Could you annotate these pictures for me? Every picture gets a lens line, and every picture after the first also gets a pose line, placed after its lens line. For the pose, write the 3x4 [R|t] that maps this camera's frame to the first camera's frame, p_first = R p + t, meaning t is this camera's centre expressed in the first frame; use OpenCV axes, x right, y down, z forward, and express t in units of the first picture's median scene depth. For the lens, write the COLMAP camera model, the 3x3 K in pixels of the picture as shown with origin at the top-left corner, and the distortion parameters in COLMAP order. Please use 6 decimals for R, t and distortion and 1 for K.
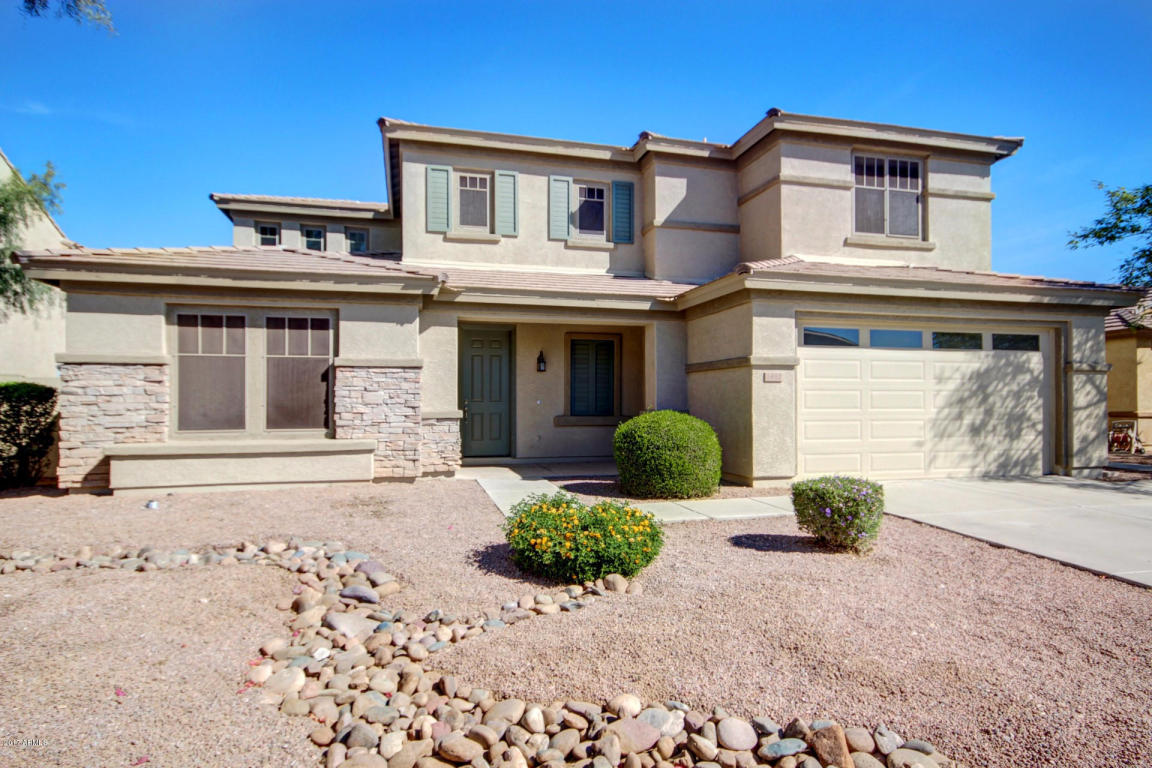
lens RADIAL K [[627.4, 0, 604.2], [0, 627.4, 389.7], [0, 0, 1]] dist [0.002118, 0.007706]
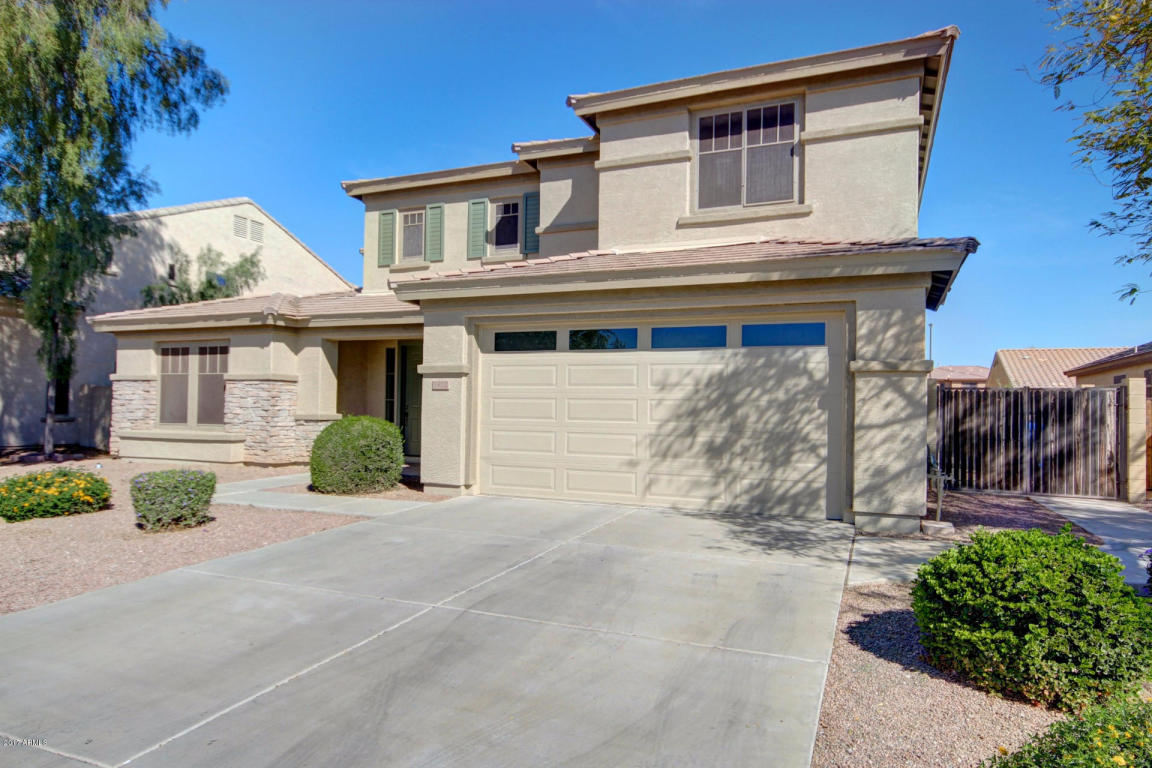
lens RADIAL K [[688.1, 0, 615.9], [0, 688.1, 396.0], [0, 0, 1]] dist [-0.001916, 0.001795]
pose [[0.805121, 0.000675, -0.593110, 0.975594], [-0.005181, 0.999969, -0.005896, 0.002070], [0.593088, 0.007820, 0.805100, 0.235639]]
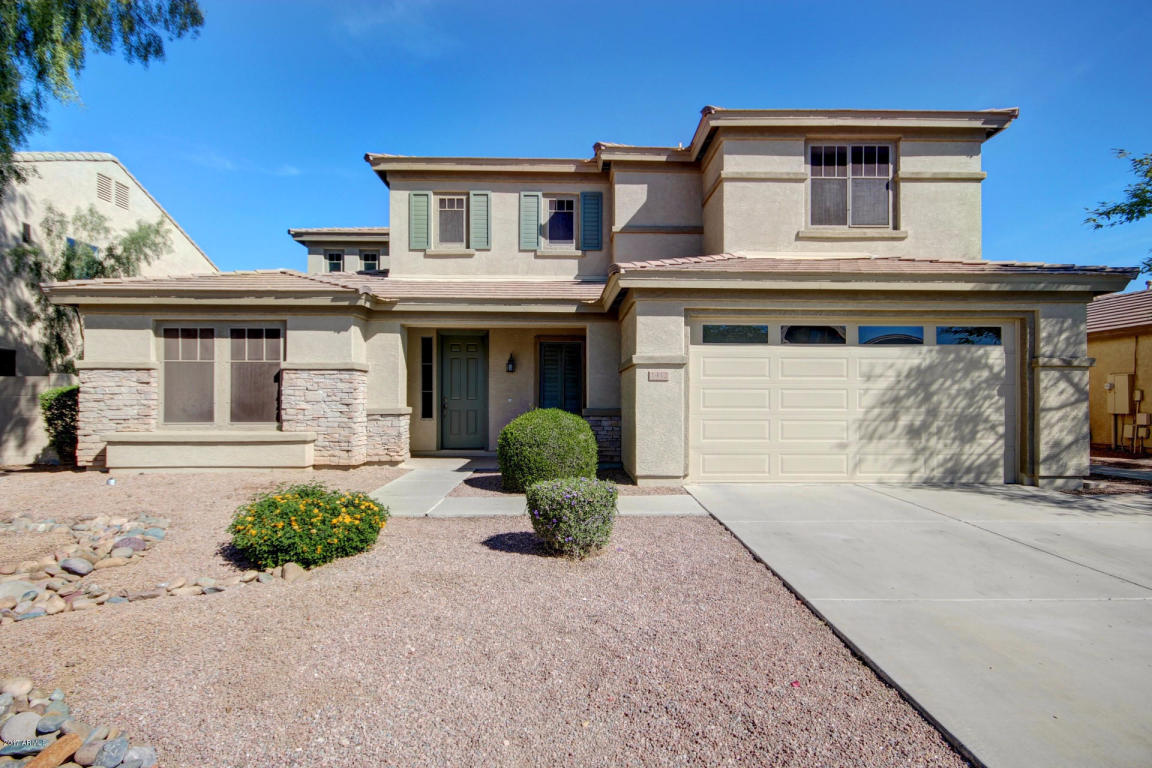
lens RADIAL K [[571.3, 0, 602.2], [0, 571.3, 390.8], [0, 0, 1]] dist [0.003256, -0.000730]
pose [[0.973326, -0.000737, -0.229425, 0.330909], [0.001593, 0.999992, 0.003546, 0.000252], [0.229420, -0.003816, 0.973320, 0.080211]]
